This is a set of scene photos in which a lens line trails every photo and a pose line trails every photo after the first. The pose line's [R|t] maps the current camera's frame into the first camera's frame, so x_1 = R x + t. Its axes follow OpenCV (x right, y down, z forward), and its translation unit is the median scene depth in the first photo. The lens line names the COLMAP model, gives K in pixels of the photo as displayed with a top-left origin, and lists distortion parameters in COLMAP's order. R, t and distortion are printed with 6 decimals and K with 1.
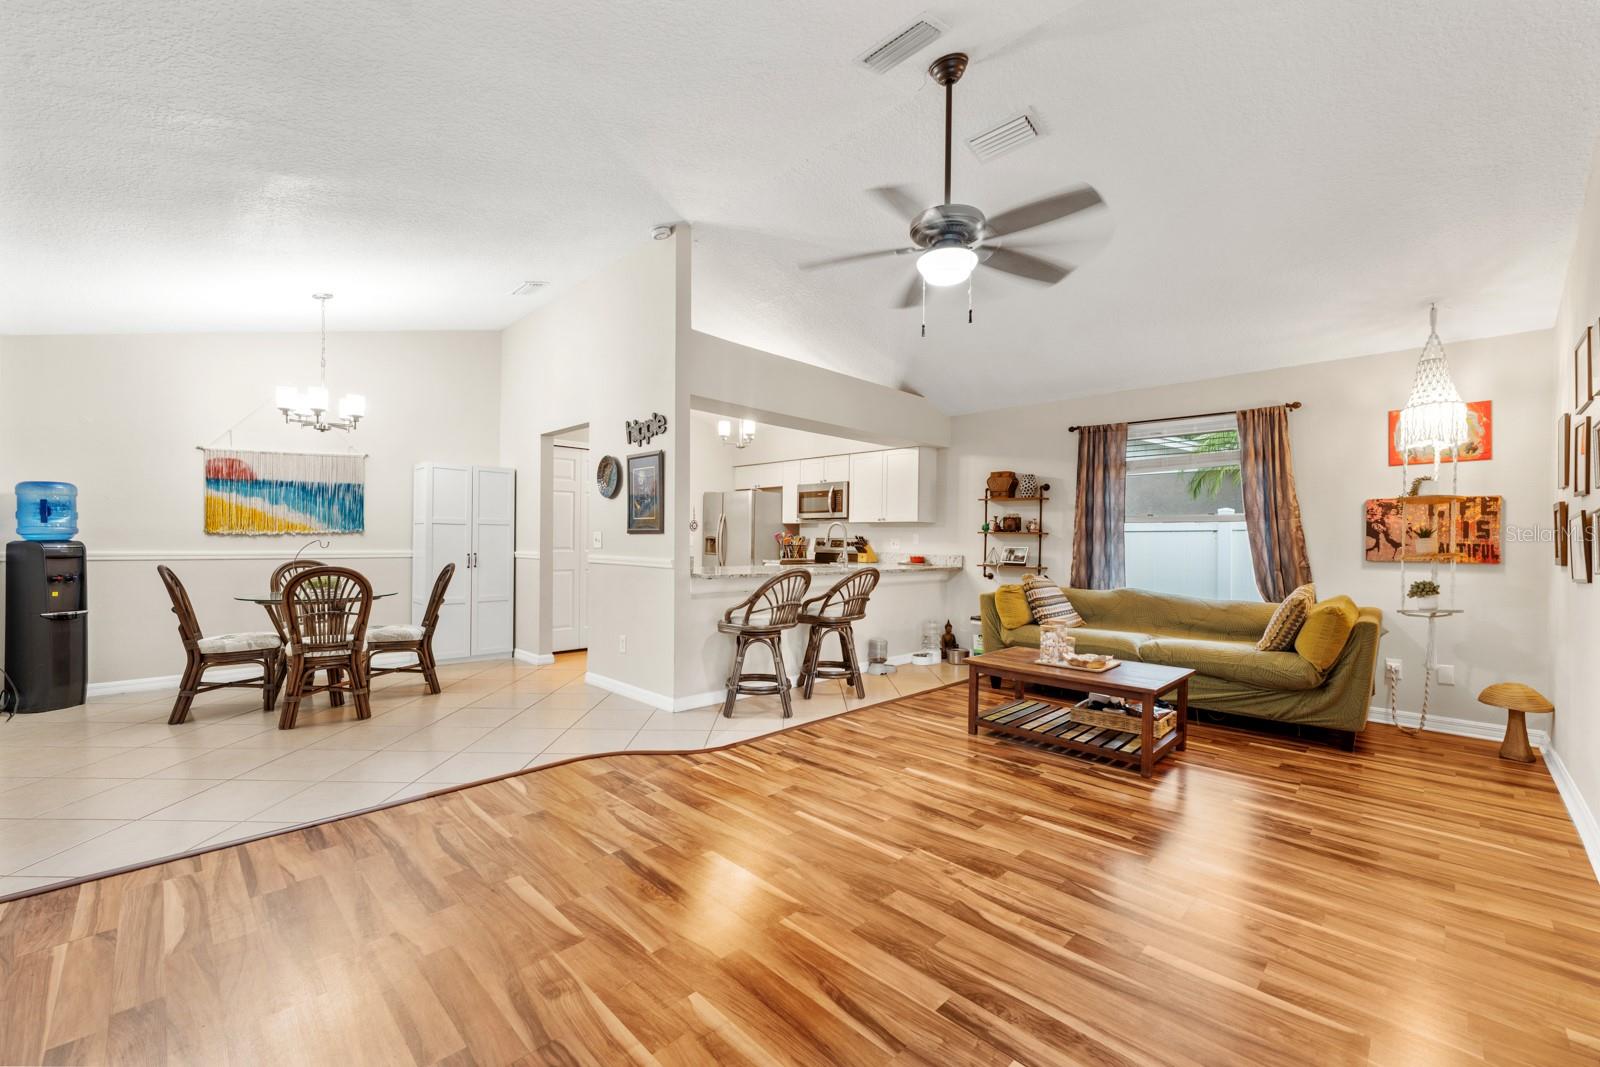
lens RADIAL K [[638.6, 0, 792.8], [0, 638.6, 542.9], [0, 0, 1]] dist [-0.001425, -0.000296]
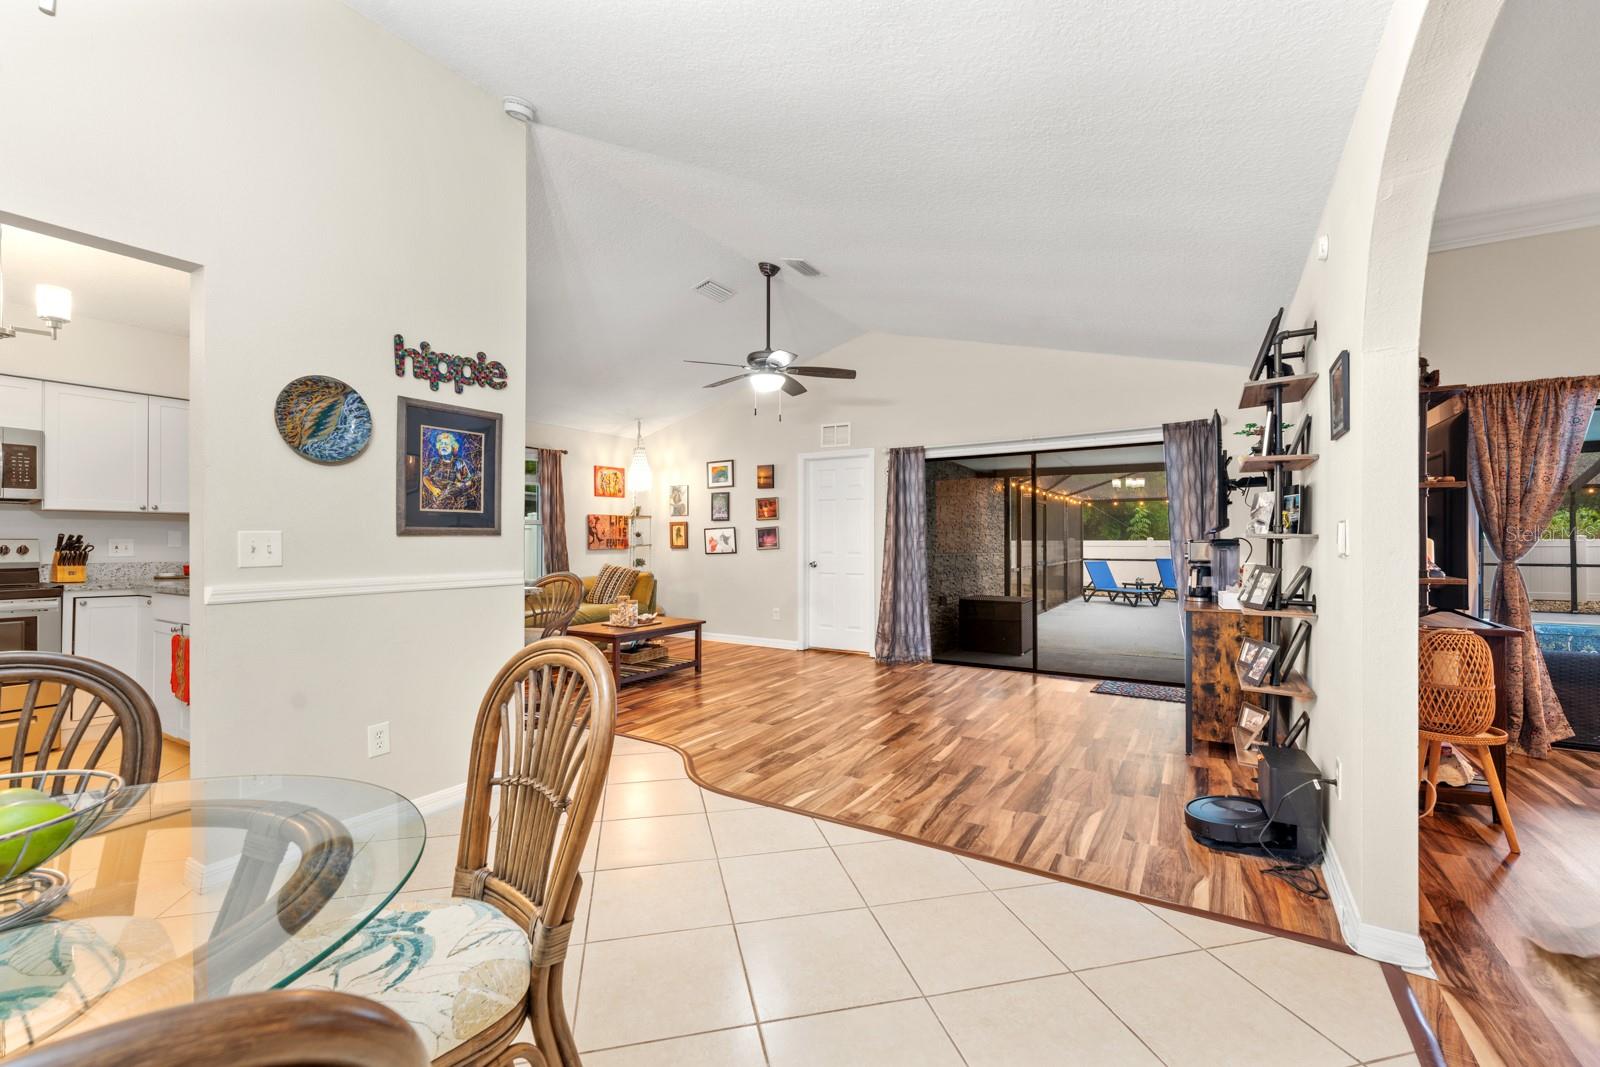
lens RADIAL K [[662.9, 0, 795.5], [0, 662.9, 539.6], [0, 0, 1]] dist [-0.001498, -0.000306]
pose [[-0.225148, -0.010265, 0.974271, -0.980307], [0.005208, 0.999918, 0.011739, -0.017047], [-0.974311, 0.007717, -0.225076, 0.859562]]
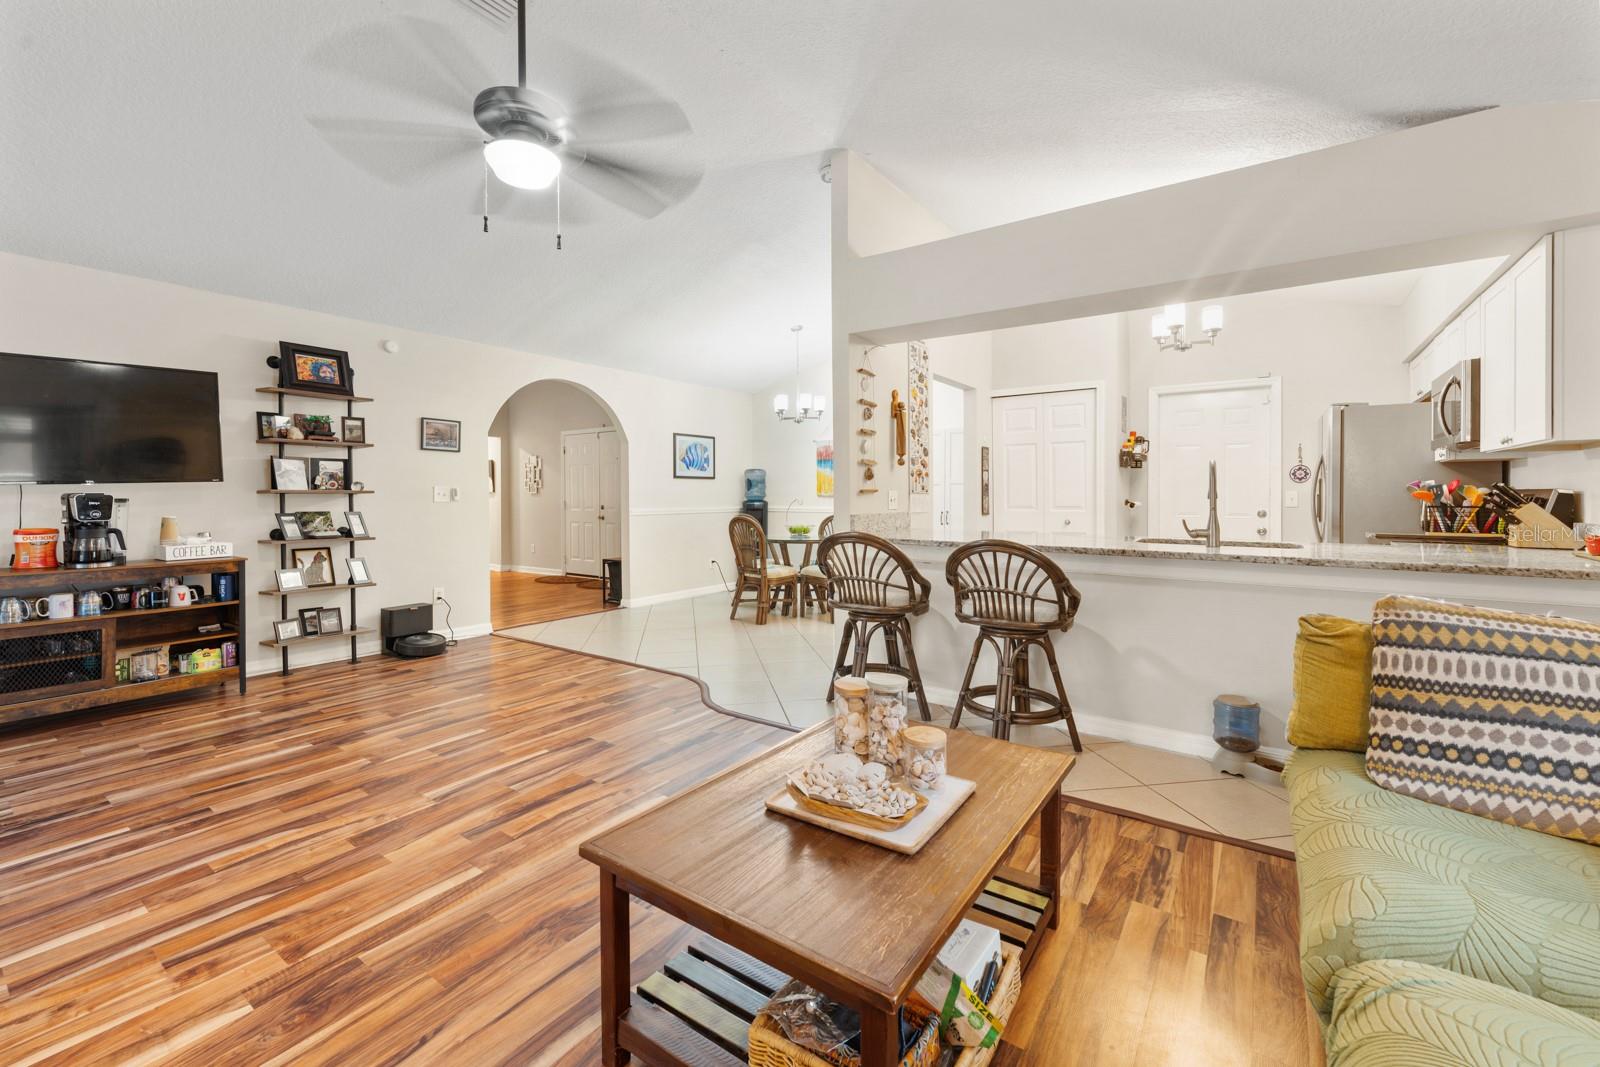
lens RADIAL K [[663.8, 0, 802.4], [0, 663.8, 501.4], [0, 0, 1]] dist [0.000175, 0.000108]
pose [[0.174515, -0.002916, -0.984650, 0.745022], [-0.000417, 0.999995, -0.003036, 0.005485], [0.984654, 0.000940, 0.174513, 0.779067]]
